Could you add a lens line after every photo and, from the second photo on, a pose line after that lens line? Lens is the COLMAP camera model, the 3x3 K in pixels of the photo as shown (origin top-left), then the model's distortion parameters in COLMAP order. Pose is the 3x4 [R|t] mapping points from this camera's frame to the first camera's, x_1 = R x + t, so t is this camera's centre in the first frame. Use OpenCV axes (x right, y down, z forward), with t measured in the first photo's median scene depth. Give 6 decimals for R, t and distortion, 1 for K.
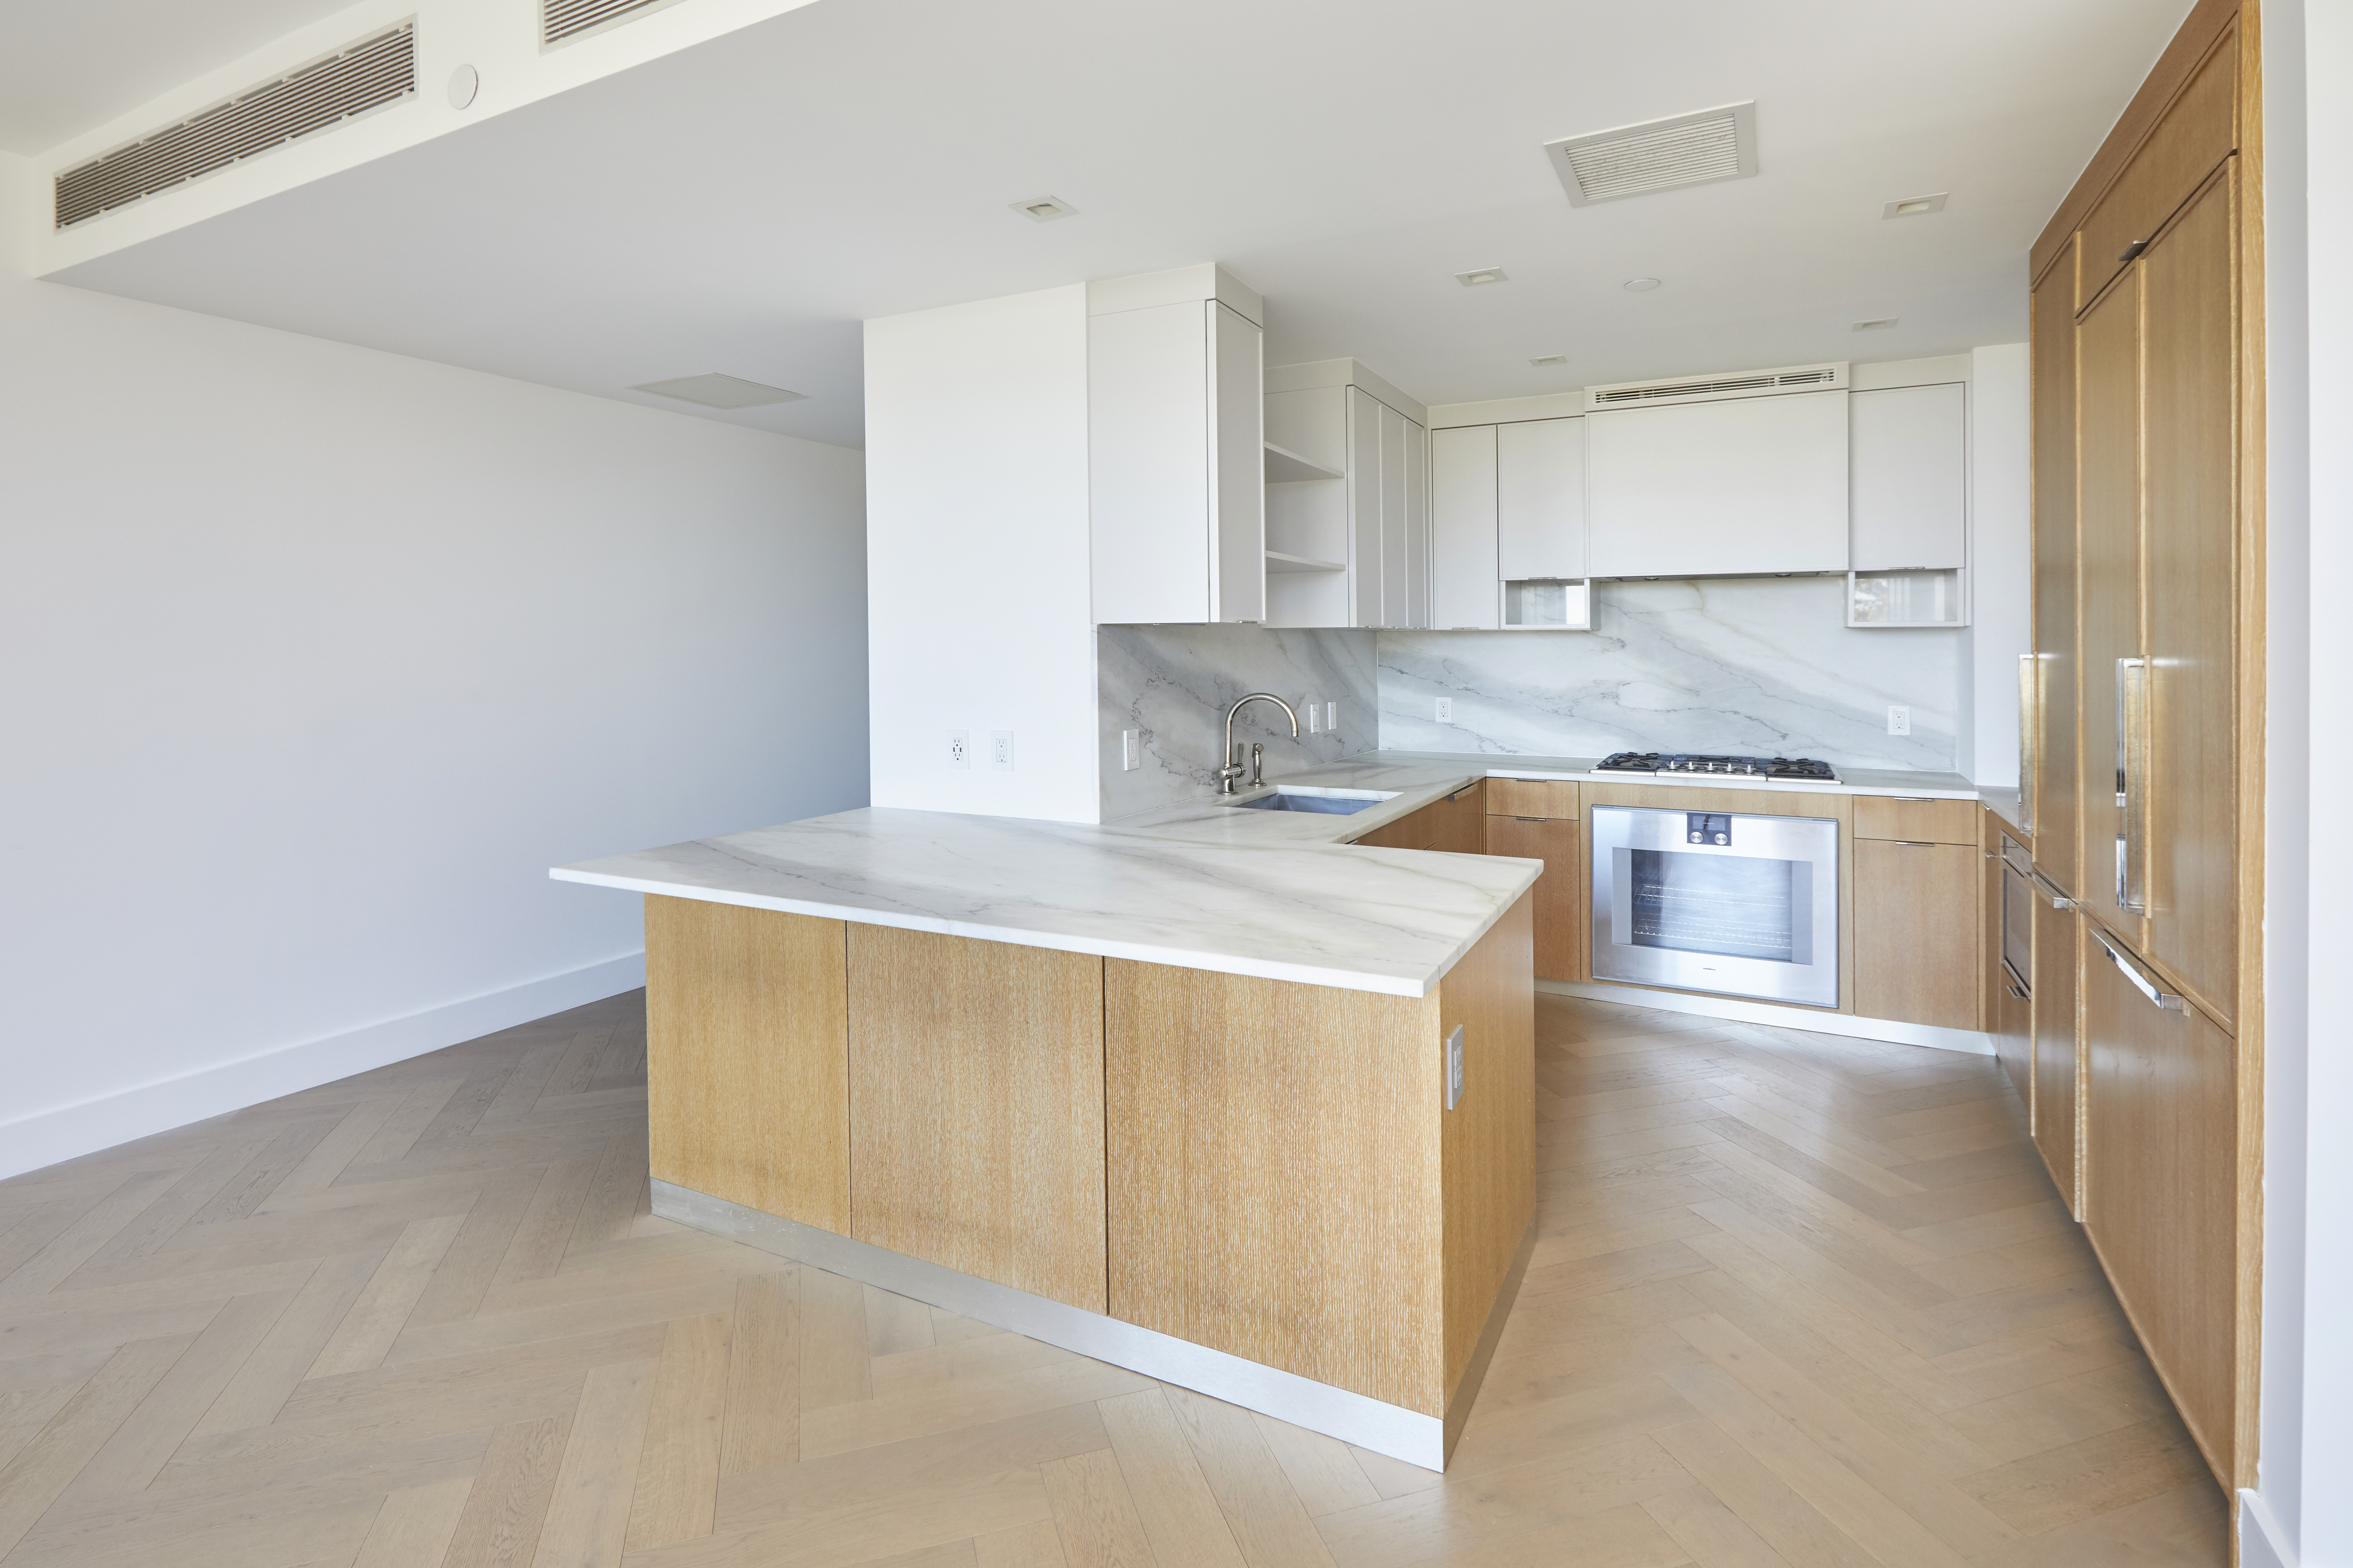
lens RADIAL K [[1122.6, 0, 1172.2], [0, 1122.6, 662.4], [0, 0, 1]] dist [-0.000683, -0.000231]
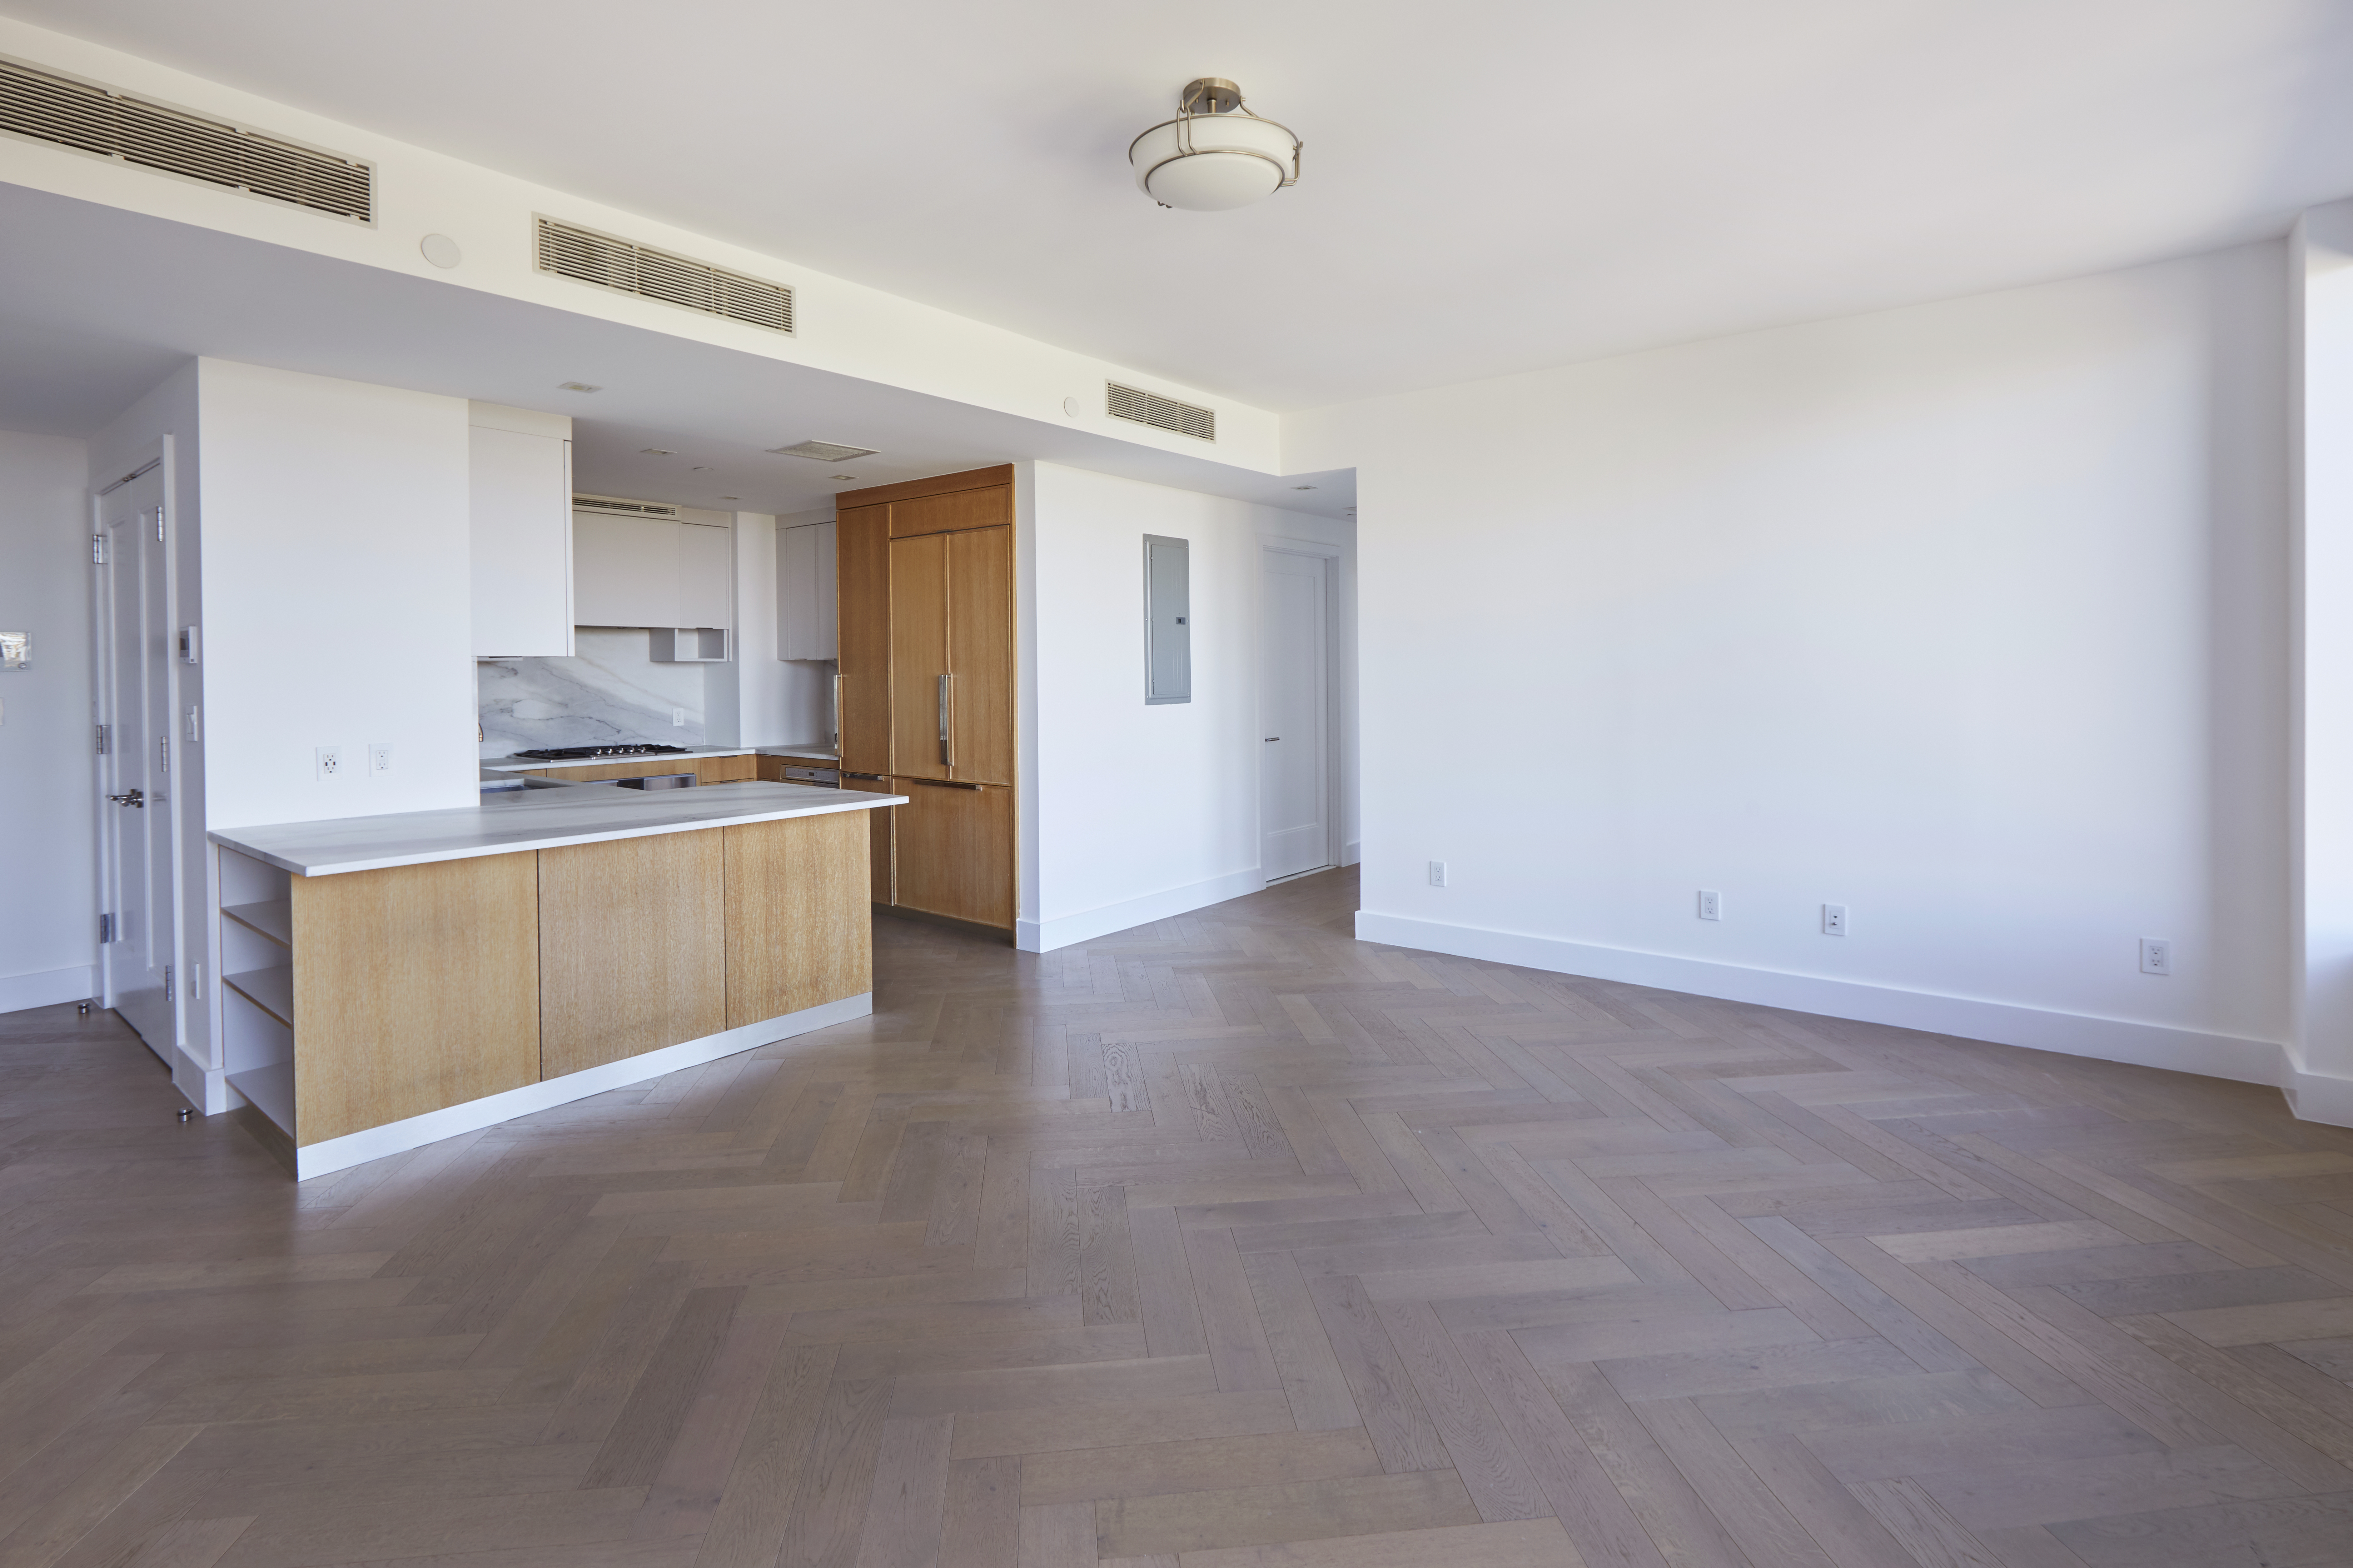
lens RADIAL K [[1122.6, 0, 1172.2], [0, 1122.6, 662.4], [0, 0, 1]] dist [-0.000683, -0.000231]
pose [[0.187117, 0.007734, 0.982307, -1.649298], [0.020729, 0.999715, -0.011820, 0.009259], [-0.982119, 0.022574, 0.186903, -0.080924]]
